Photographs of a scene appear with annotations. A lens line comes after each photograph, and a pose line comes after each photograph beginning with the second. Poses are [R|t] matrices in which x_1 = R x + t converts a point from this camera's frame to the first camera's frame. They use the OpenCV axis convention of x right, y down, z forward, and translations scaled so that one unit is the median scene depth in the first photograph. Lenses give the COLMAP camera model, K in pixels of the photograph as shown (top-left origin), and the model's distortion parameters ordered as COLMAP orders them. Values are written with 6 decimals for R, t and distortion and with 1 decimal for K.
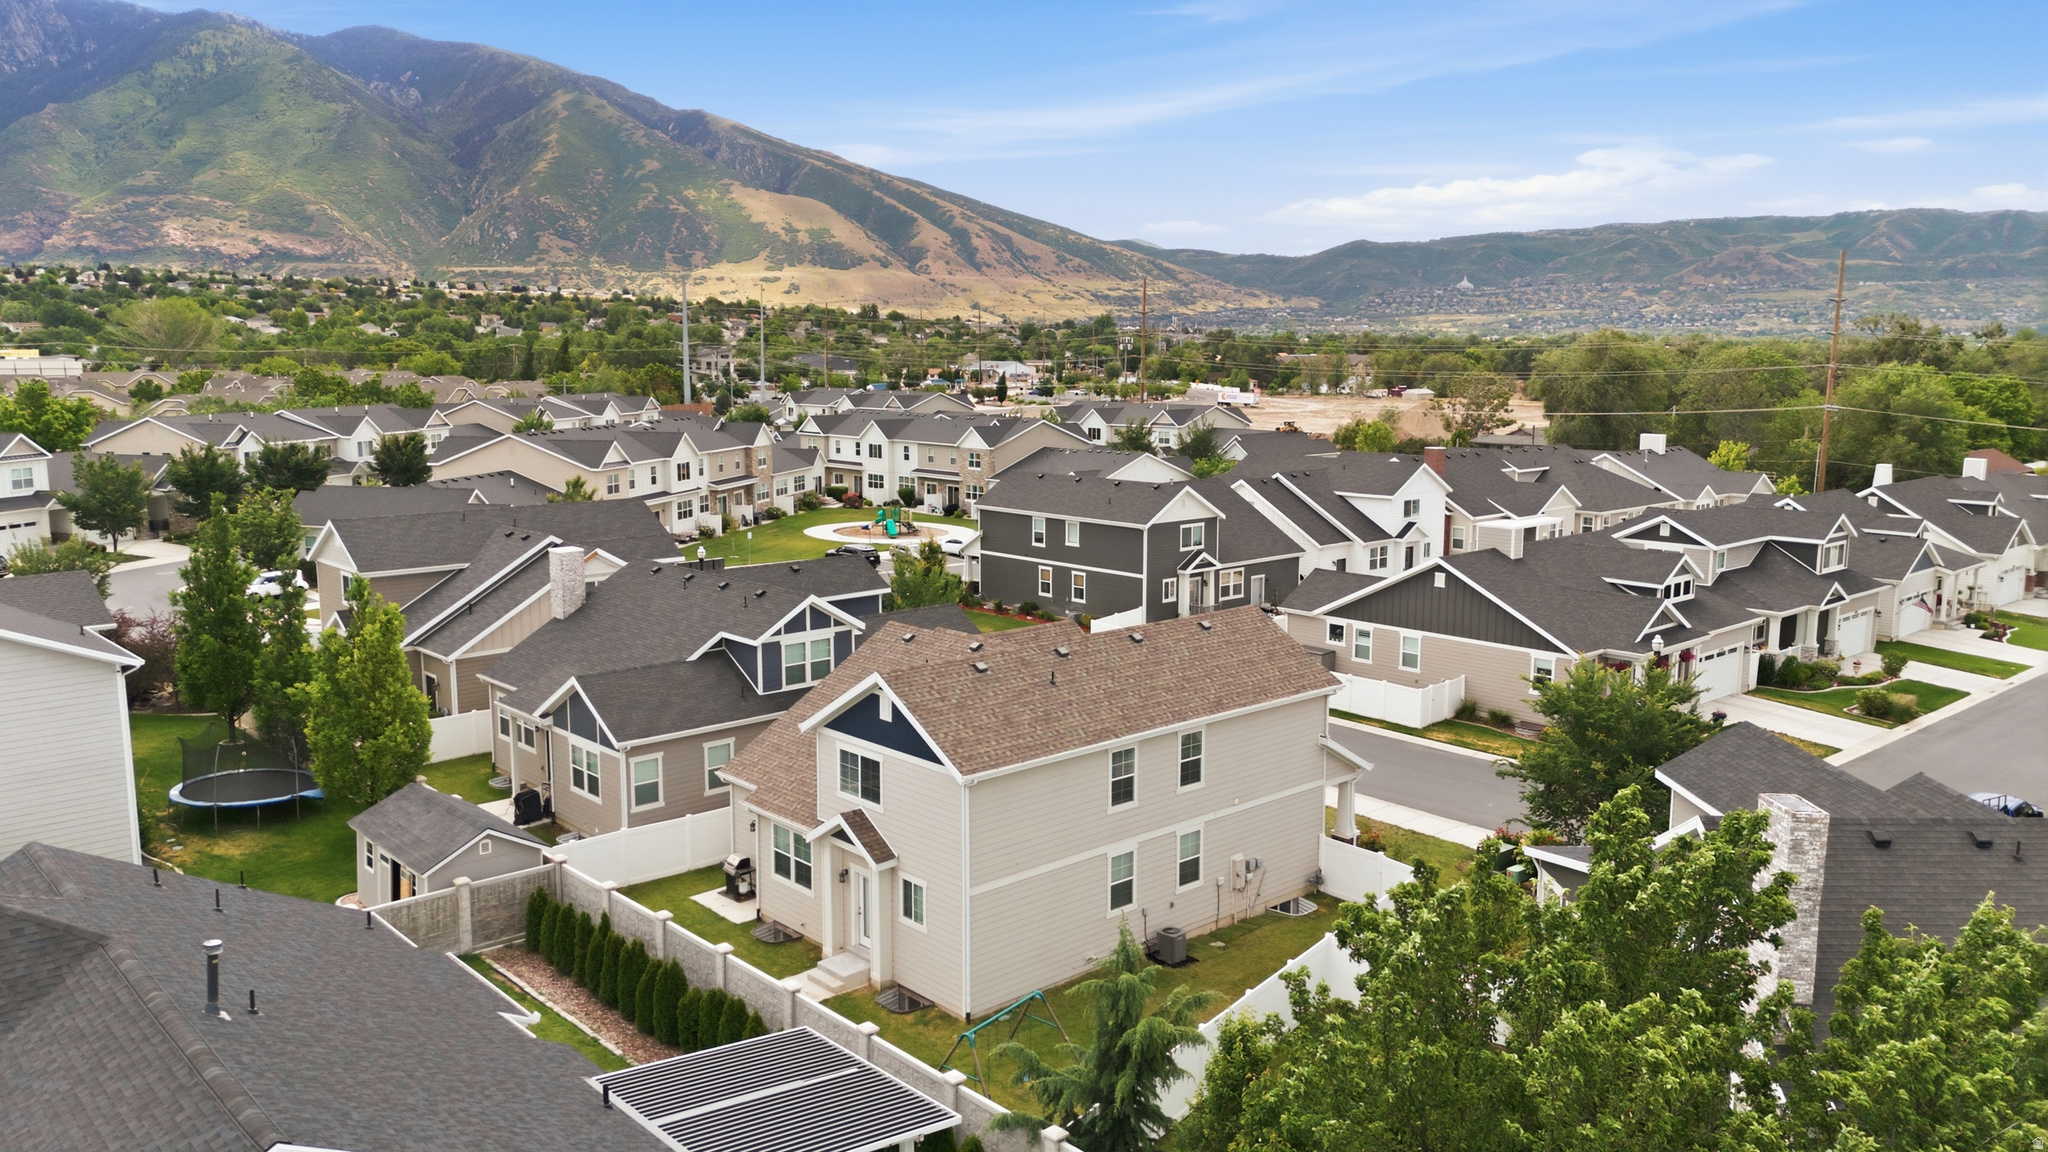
lens RADIAL K [[1492.2, 0, 1024.0], [0, 1492.2, 576.0], [0, 0, 1]] dist [0.095653, -0.099203]
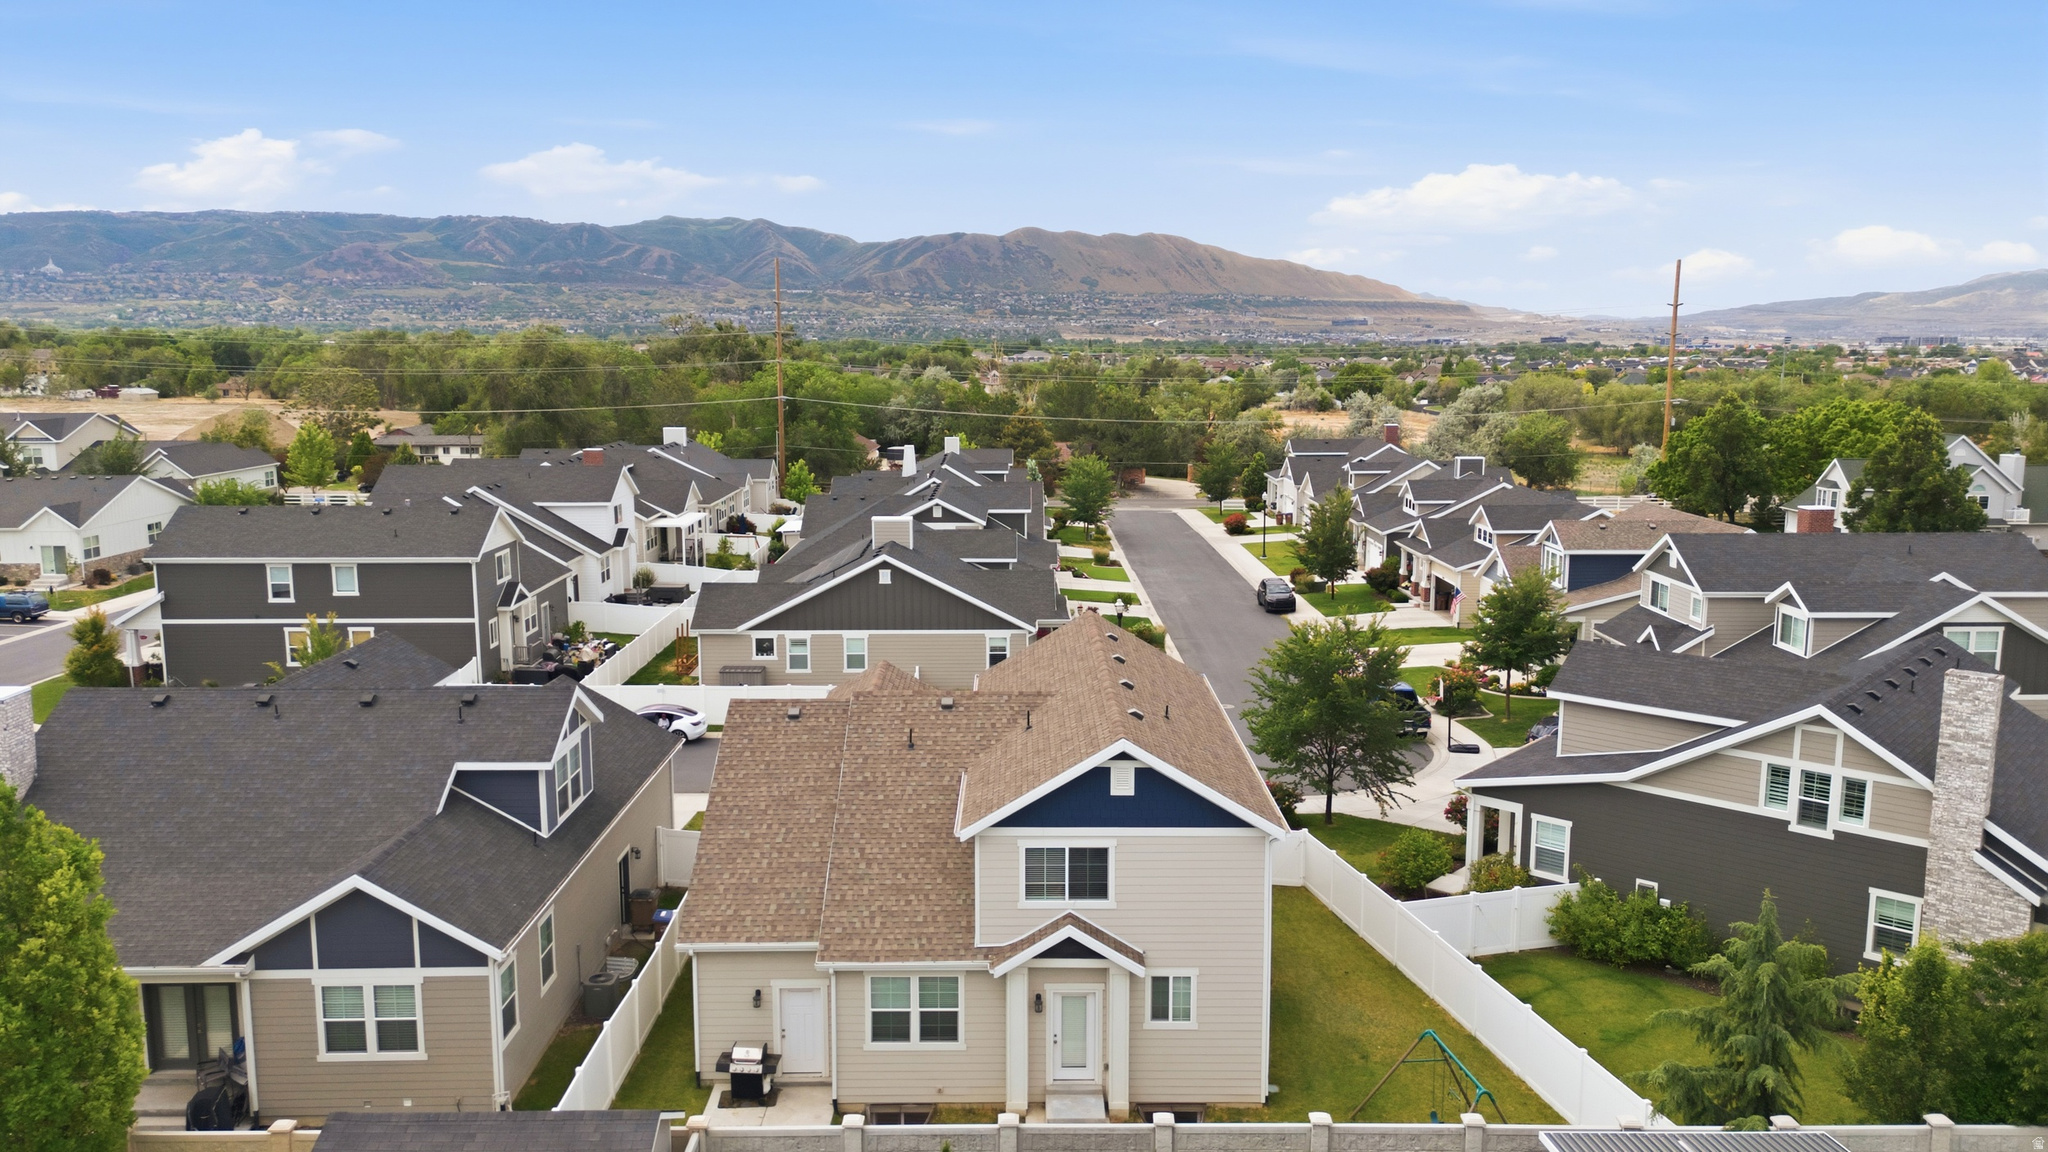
lens RADIAL K [[1492.2, 0, 1024.0], [0, 1492.2, 576.0], [0, 0, 1]] dist [0.095653, -0.099203]
pose [[0.668759, -0.117051, 0.734207, -0.374147], [0.114565, 0.991958, 0.053790, -0.038819], [-0.734599, 0.048142, 0.676791, 0.243622]]
